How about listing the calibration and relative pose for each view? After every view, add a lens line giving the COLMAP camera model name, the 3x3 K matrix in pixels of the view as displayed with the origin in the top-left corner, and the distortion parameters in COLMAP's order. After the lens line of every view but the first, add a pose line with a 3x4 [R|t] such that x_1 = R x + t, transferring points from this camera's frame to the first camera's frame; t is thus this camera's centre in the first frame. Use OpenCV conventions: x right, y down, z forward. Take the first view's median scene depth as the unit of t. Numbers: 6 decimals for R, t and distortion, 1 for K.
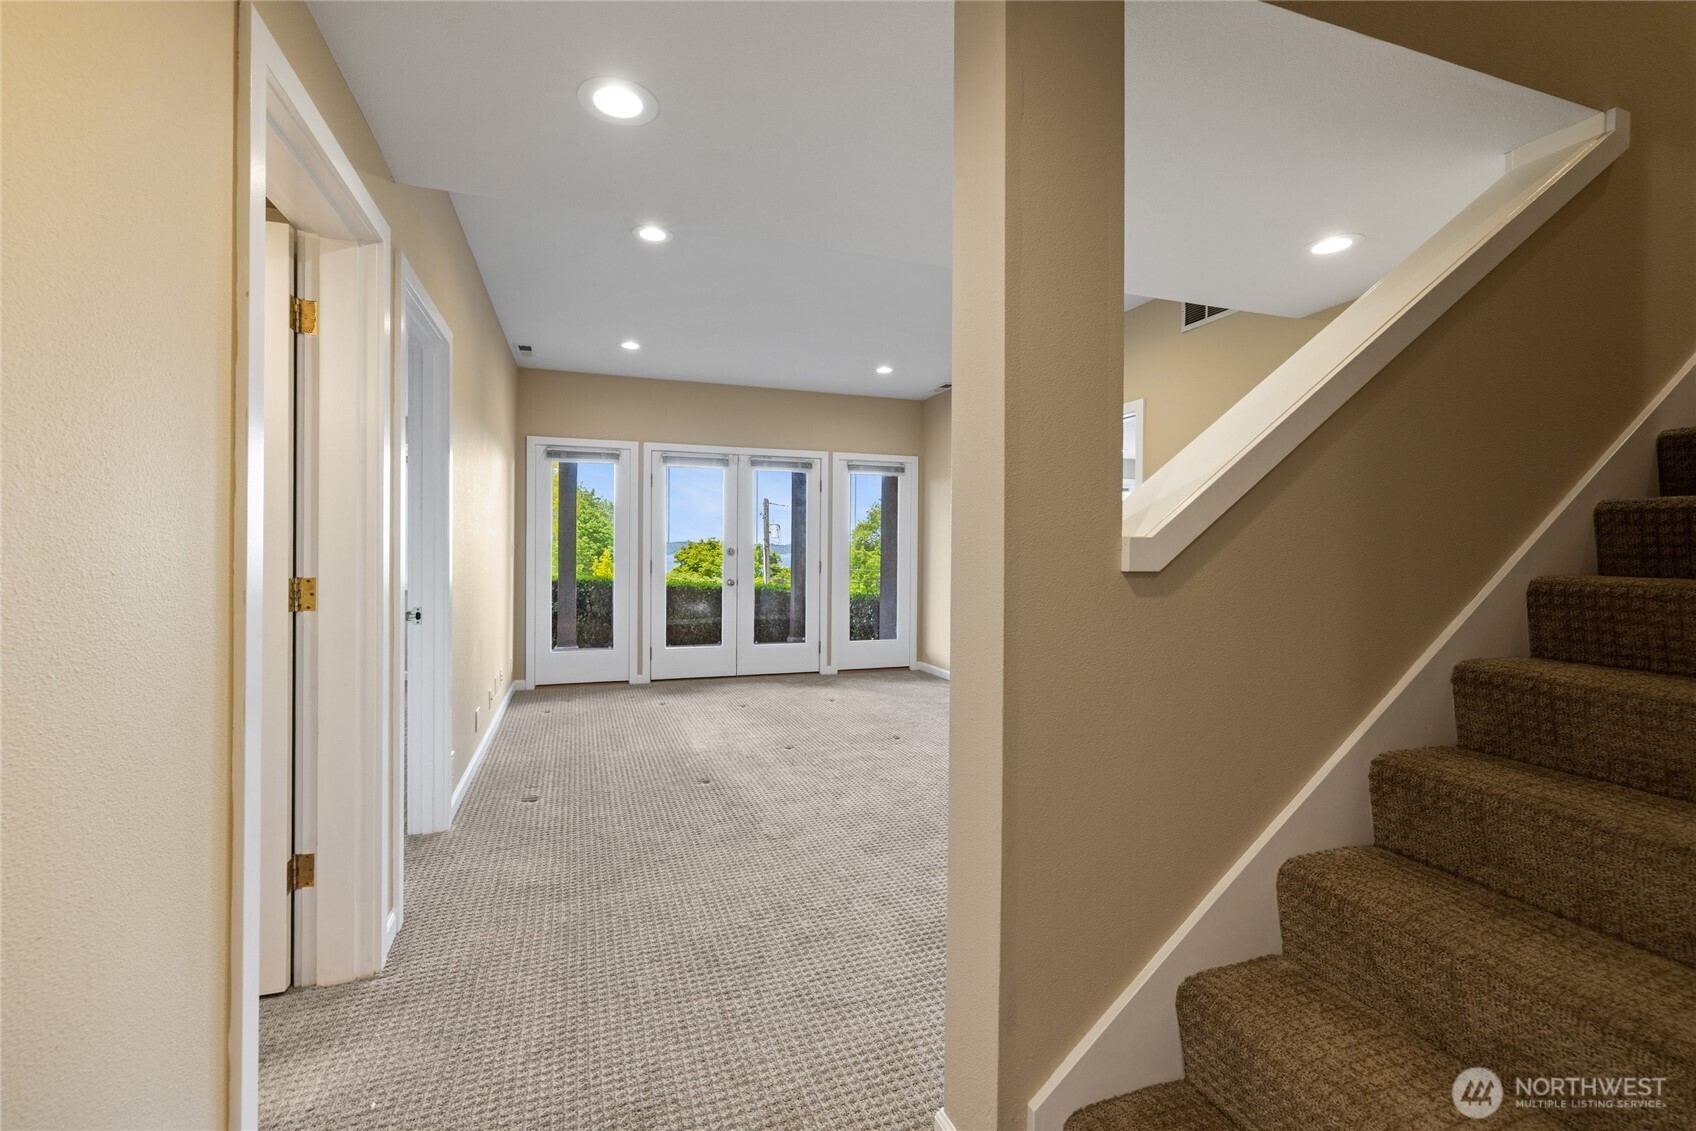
lens RADIAL K [[727.9, 0, 818.6], [0, 727.9, 550.8], [0, 0, 1]] dist [0.000080, 0.002723]
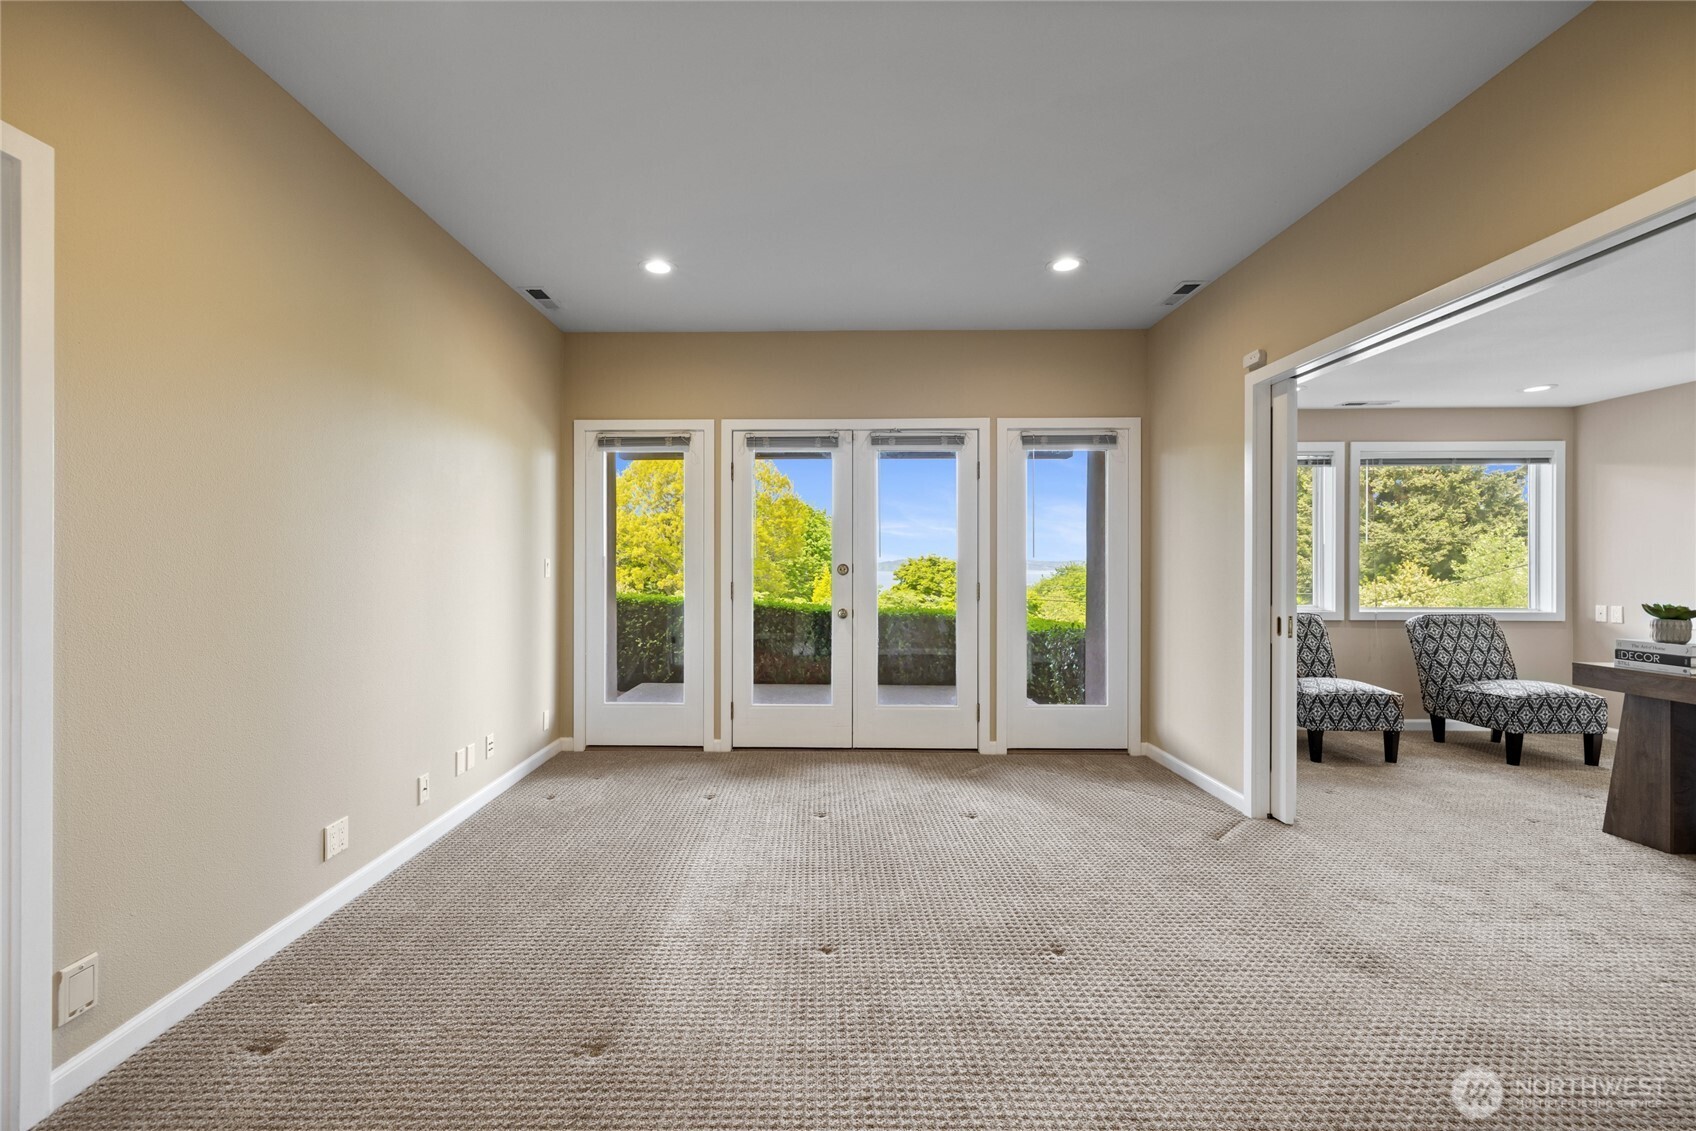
lens RADIAL K [[727.9, 0, 802.7], [0, 727.9, 564.3], [0, 0, 1]] dist [0.000080, 0.002723]
pose [[0.942406, -0.006599, -0.334406, 0.075605], [0.005161, 0.999973, -0.005187, -0.000341], [0.334432, 0.003162, 0.942415, 0.326077]]
